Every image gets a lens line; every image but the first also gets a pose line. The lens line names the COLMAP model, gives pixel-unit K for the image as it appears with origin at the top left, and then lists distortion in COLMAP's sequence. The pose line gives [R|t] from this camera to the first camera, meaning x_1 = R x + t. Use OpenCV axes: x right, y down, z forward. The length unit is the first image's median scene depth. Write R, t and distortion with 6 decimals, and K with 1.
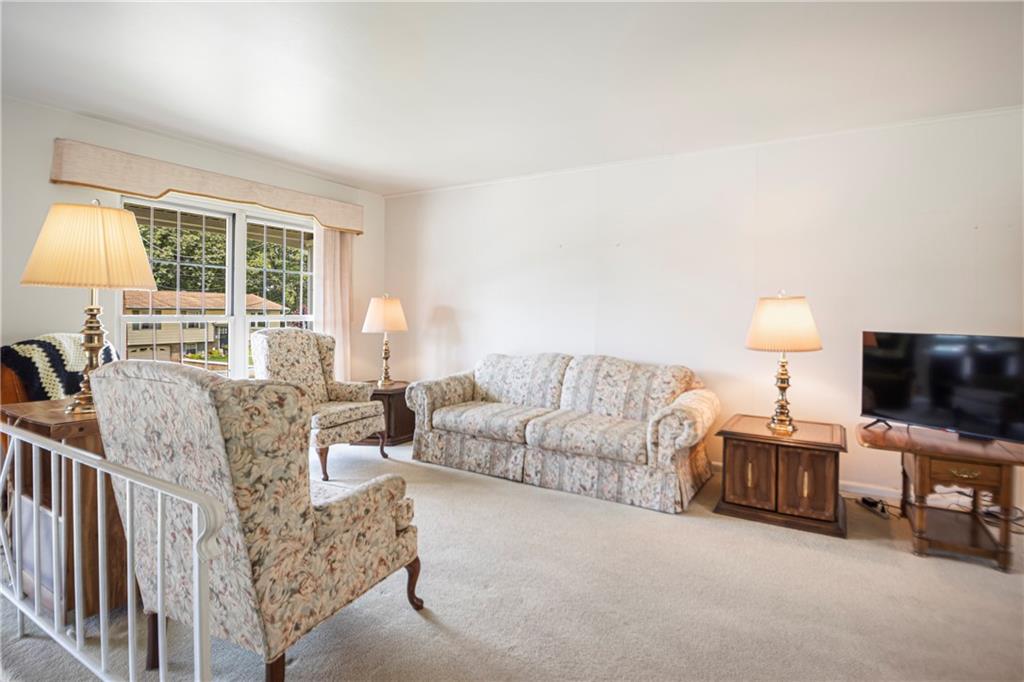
lens RADIAL K [[518.1, 0, 499.4], [0, 518.1, 322.4], [0, 0, 1]] dist [-0.002029, -0.000814]
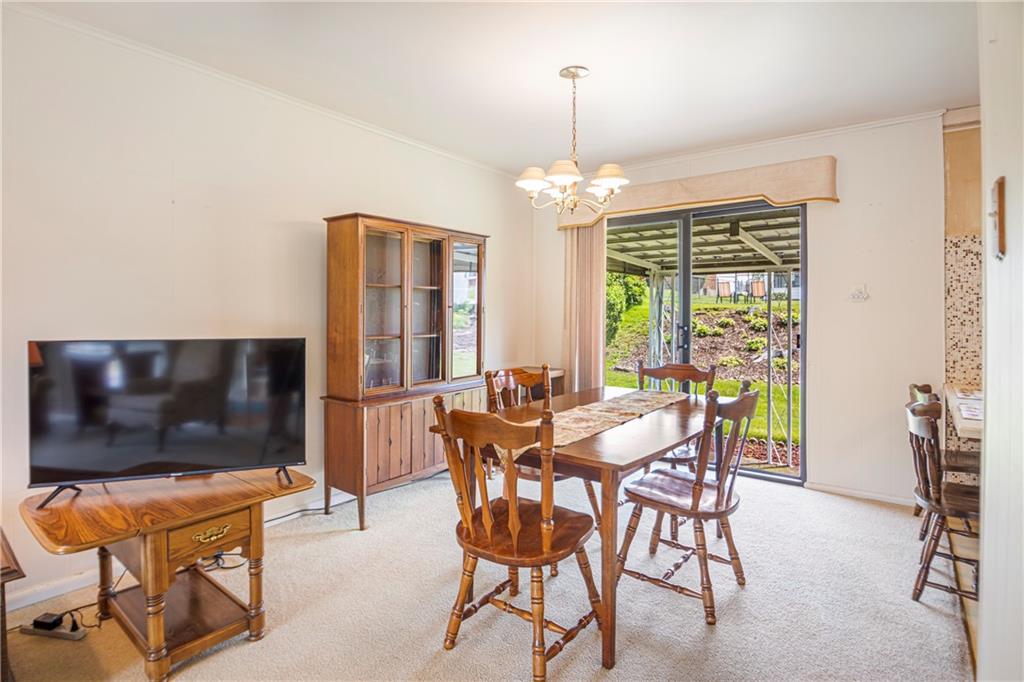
lens RADIAL K [[518.1, 0, 499.4], [0, 518.1, 322.4], [0, 0, 1]] dist [-0.002029, -0.000814]
pose [[0.132401, -0.026601, 0.990839, 0.201289], [0.024190, 0.999429, 0.023599, -0.006799], [-0.990901, 0.020844, 0.132969, 0.401504]]
